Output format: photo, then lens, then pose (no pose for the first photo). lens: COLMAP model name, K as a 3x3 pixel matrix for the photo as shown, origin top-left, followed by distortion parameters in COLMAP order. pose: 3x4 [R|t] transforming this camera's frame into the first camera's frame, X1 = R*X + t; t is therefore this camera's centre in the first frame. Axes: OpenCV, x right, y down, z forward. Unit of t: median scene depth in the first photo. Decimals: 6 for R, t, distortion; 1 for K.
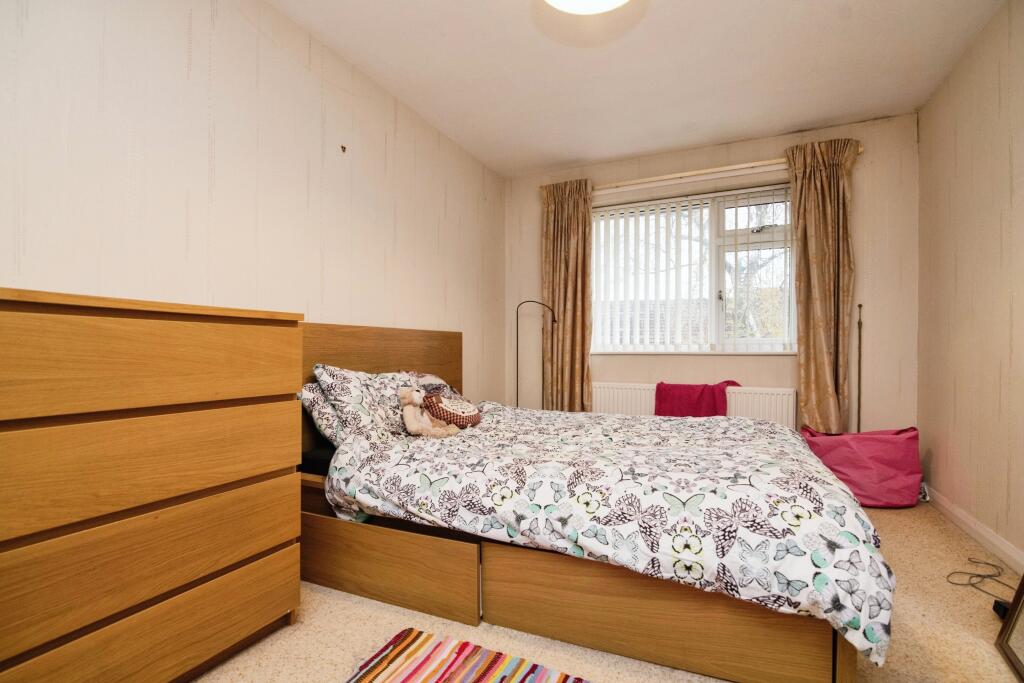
lens RADIAL K [[472.3, 0, 512.0], [0, 472.3, 341.5], [0, 0, 1]] dist [-0.021459, 0.000175]
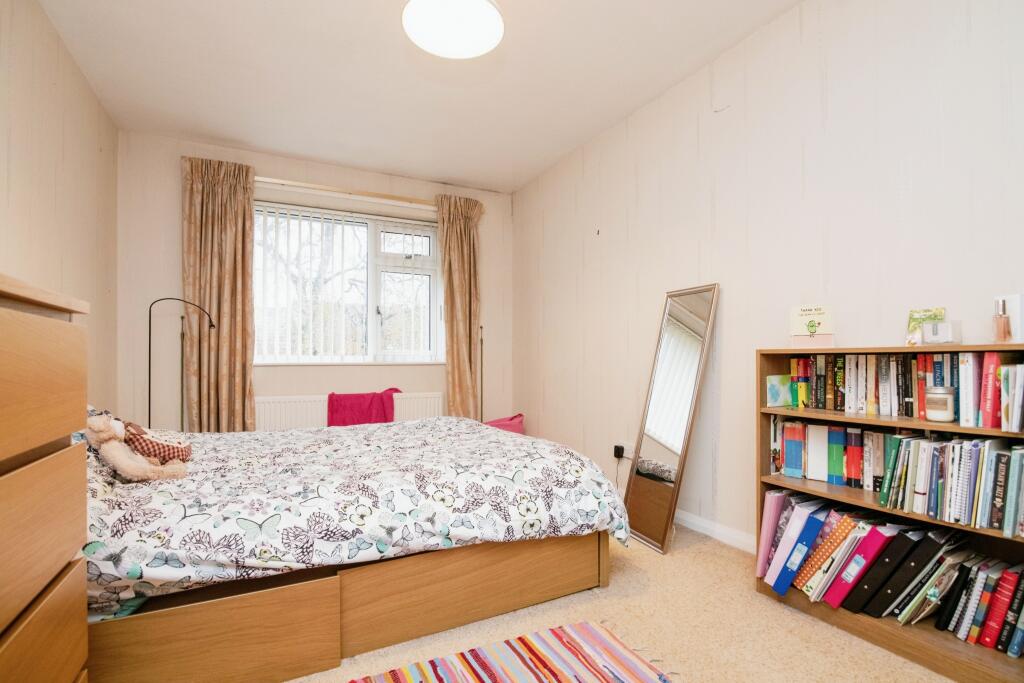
lens RADIAL K [[482.5, 0, 511.0], [0, 482.5, 345.2], [0, 0, 1]] dist [-0.021880, 0.000667]
pose [[0.619947, 0.023720, 0.784285, -0.513586], [-0.012778, 0.999716, -0.020135, 0.002573], [-0.784540, 0.002461, 0.620074, 0.142265]]
